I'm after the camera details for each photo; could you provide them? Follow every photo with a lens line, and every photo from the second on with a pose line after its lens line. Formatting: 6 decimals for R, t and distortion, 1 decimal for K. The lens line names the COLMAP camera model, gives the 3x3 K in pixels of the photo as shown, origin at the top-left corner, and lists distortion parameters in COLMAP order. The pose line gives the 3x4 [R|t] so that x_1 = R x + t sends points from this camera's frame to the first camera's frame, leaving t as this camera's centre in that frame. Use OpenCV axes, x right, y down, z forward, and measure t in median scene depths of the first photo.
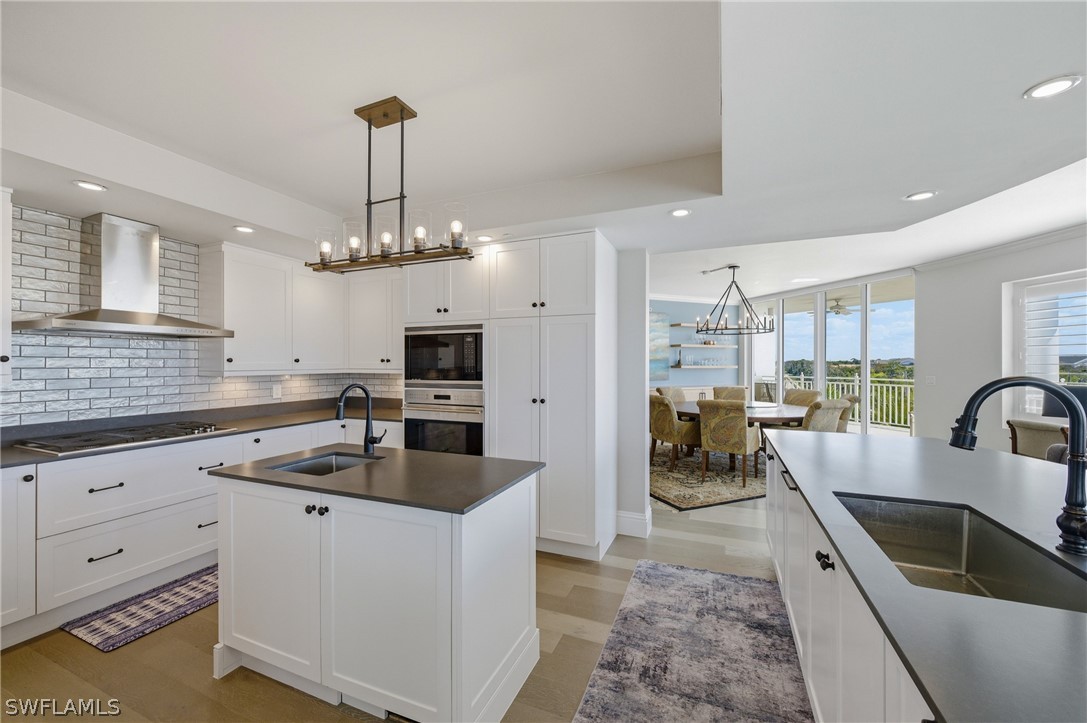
lens RADIAL K [[428.0, 0, 542.7], [0, 428.0, 362.9], [0, 0, 1]] dist [0.004195, -0.000019]
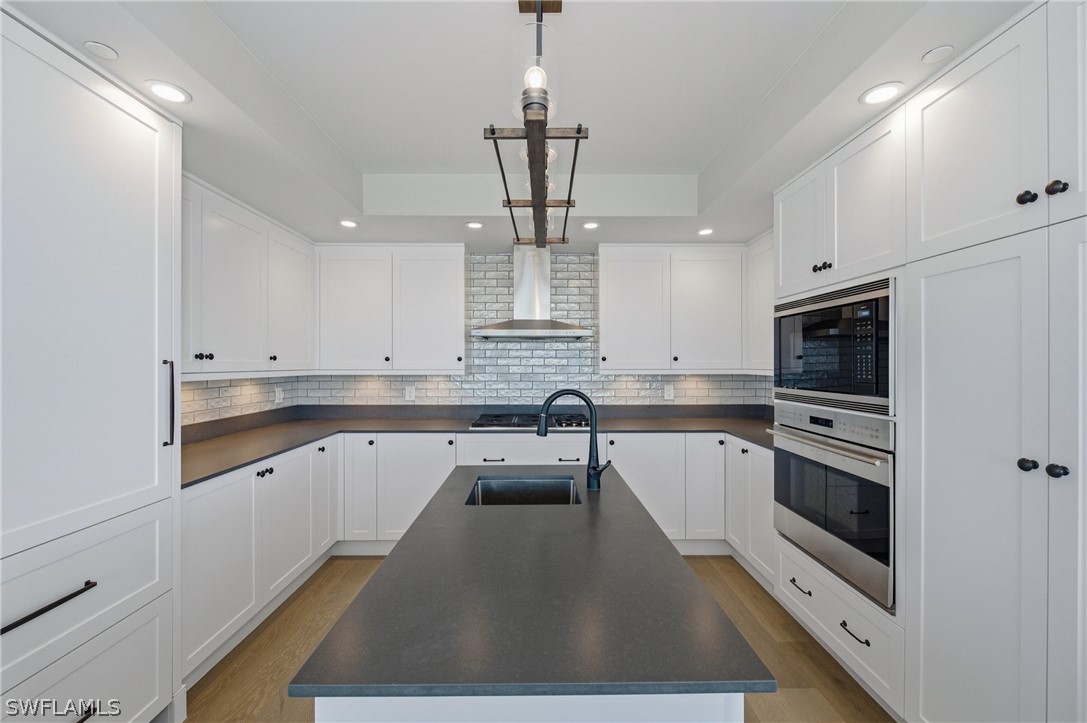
lens RADIAL K [[428.0, 0, 542.8], [0, 428.0, 363.3], [0, 0, 1]] dist [0.004195, -0.000019]
pose [[0.391623, 0.001085, -0.920125, 0.153606], [0.001557, 0.999997, 0.001842, 0.002141], [0.920124, -0.002154, 0.391620, 0.485665]]
